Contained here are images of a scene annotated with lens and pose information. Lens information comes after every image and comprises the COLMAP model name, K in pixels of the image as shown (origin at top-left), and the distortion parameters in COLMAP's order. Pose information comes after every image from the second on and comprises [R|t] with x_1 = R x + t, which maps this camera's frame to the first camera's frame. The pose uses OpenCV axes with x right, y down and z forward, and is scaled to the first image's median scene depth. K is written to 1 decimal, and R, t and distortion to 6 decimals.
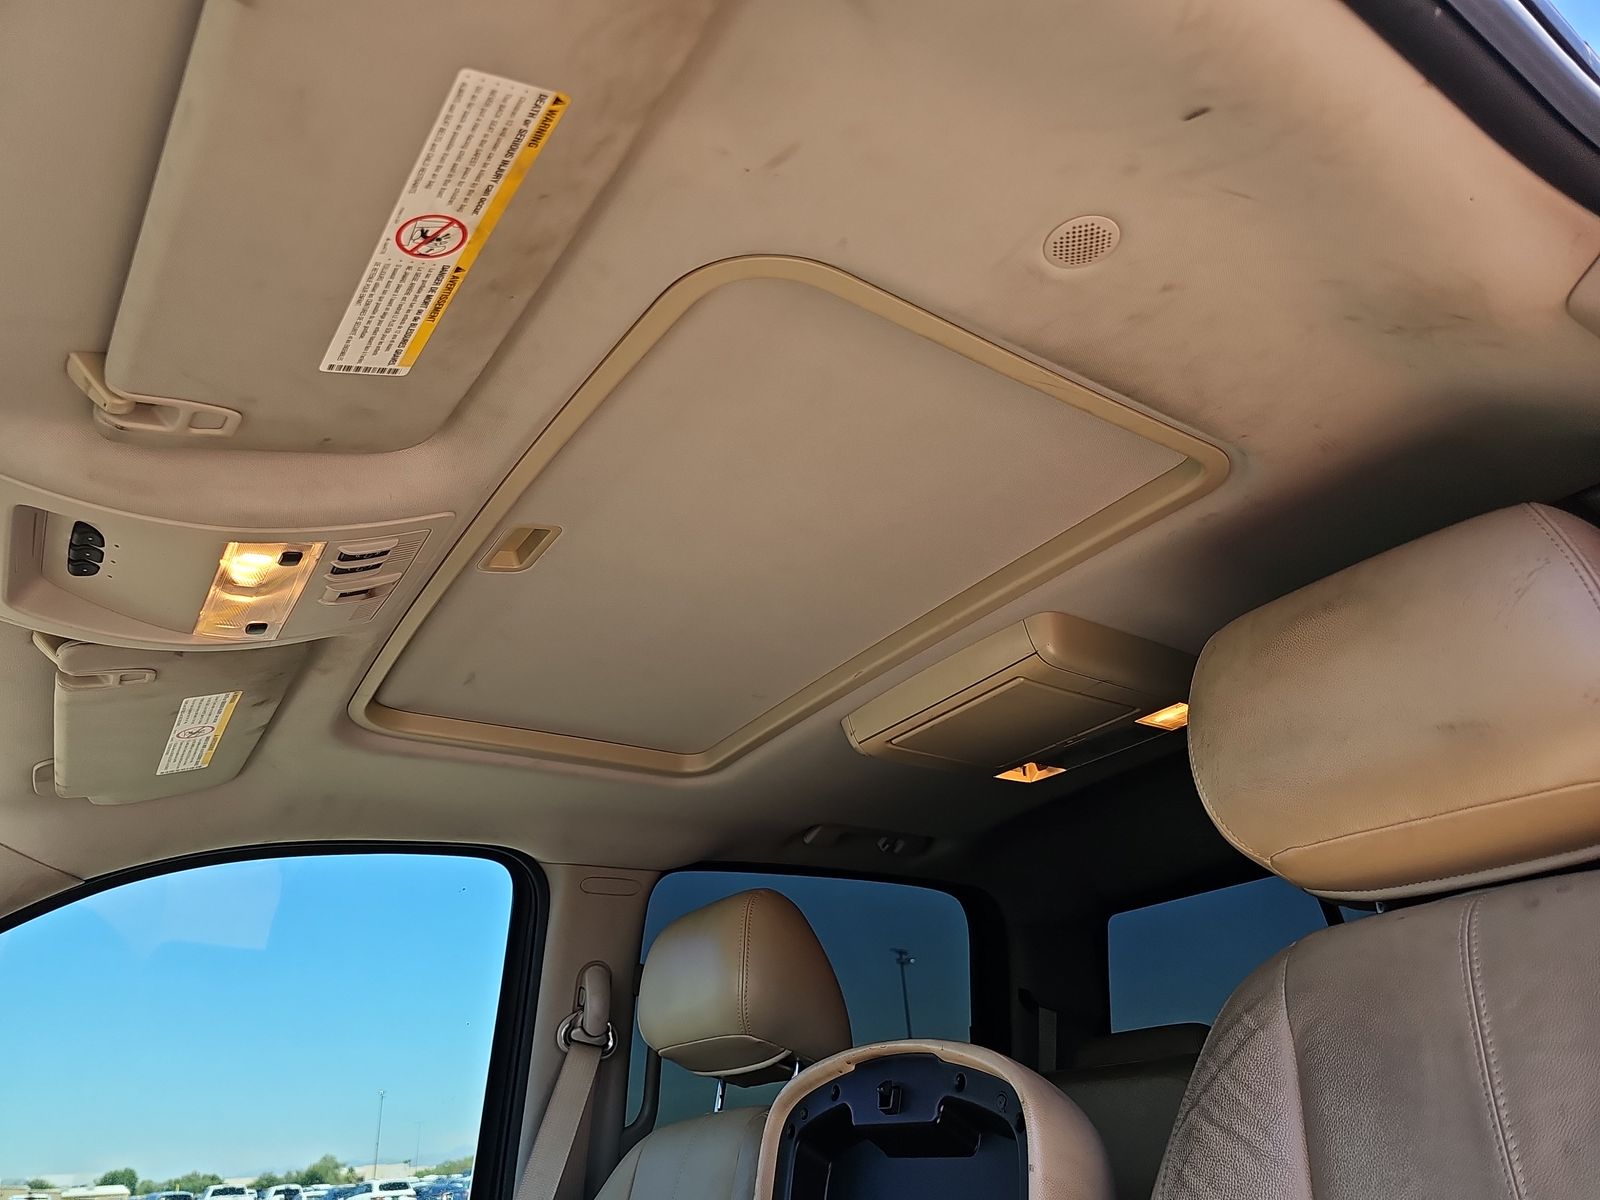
lens RADIAL K [[1084.2, 0, 800.0], [0, 1084.2, 600.0], [0, 0, 1]] dist [0.021440, -0.032446]
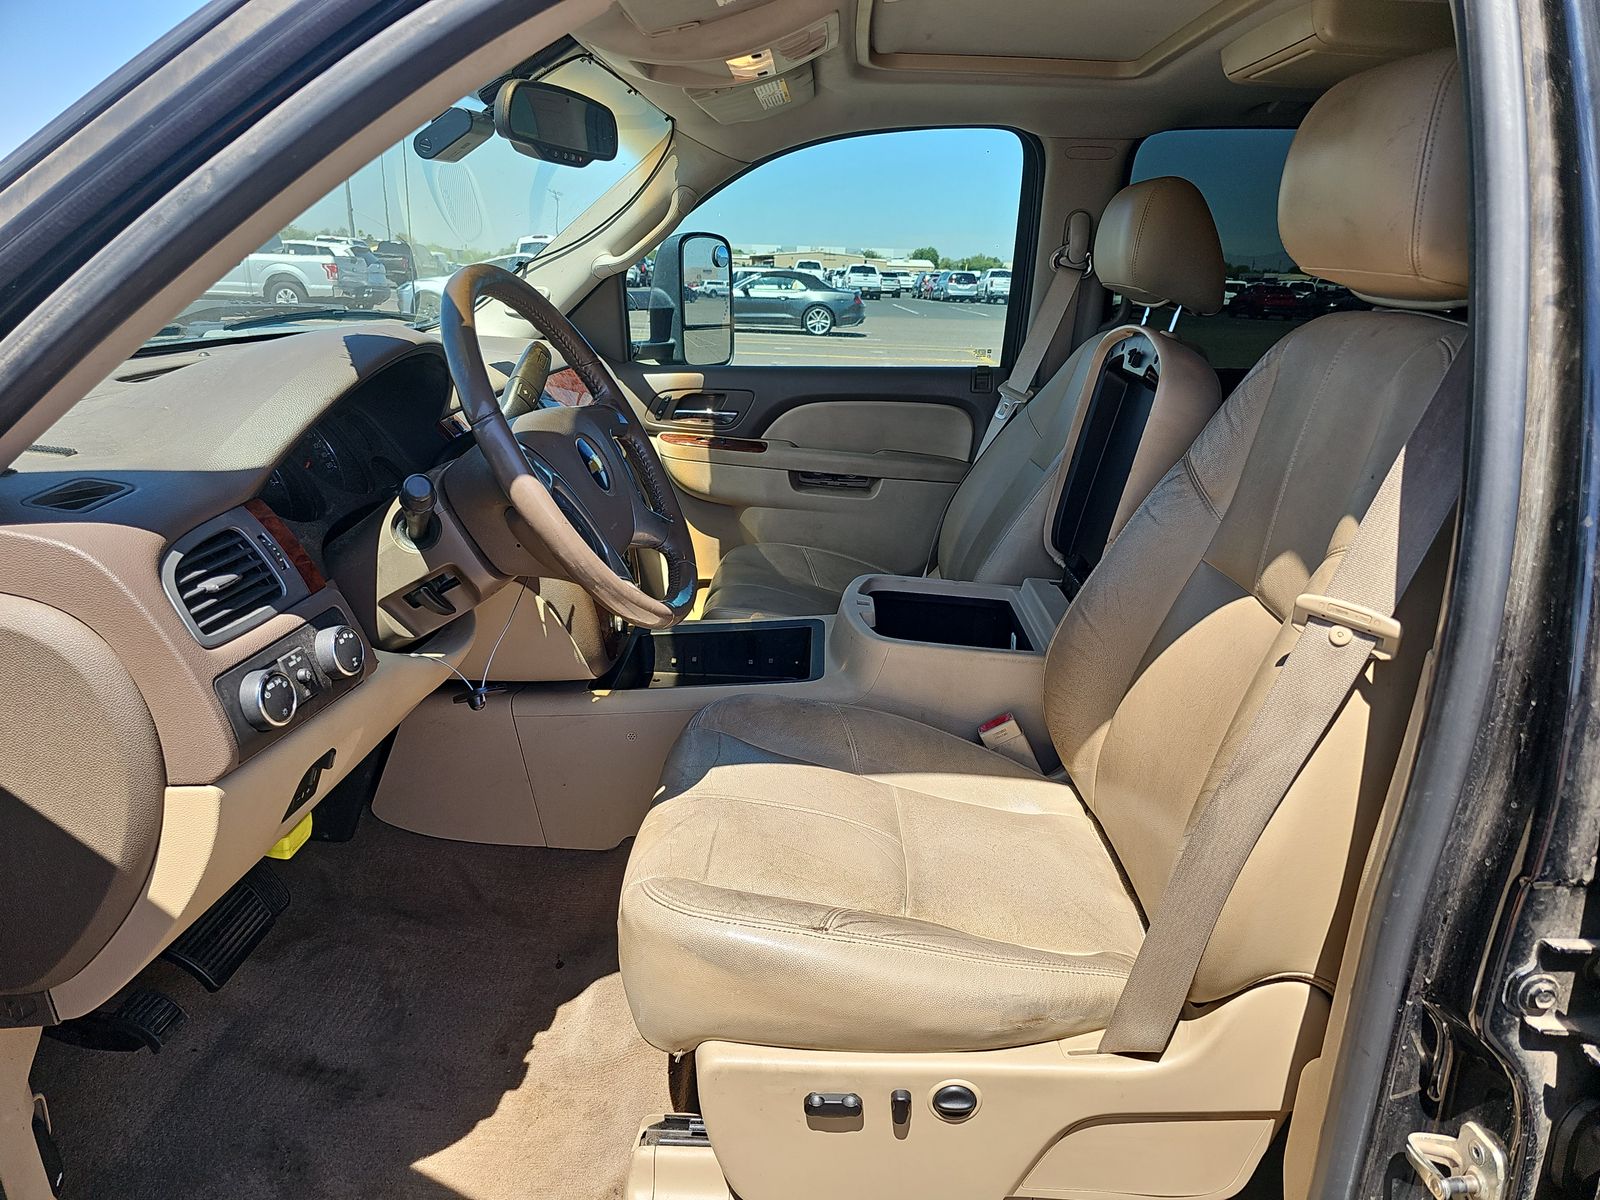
lens RADIAL K [[1084.2, 0, 800.0], [0, 1084.2, 600.0], [0, 0, 1]] dist [0.021440, -0.032446]
pose [[0.808346, 0.257129, -0.529586, 0.376568], [0.191089, 0.736267, 0.649151, -0.256854], [0.556832, -0.625936, 0.546024, -0.237552]]
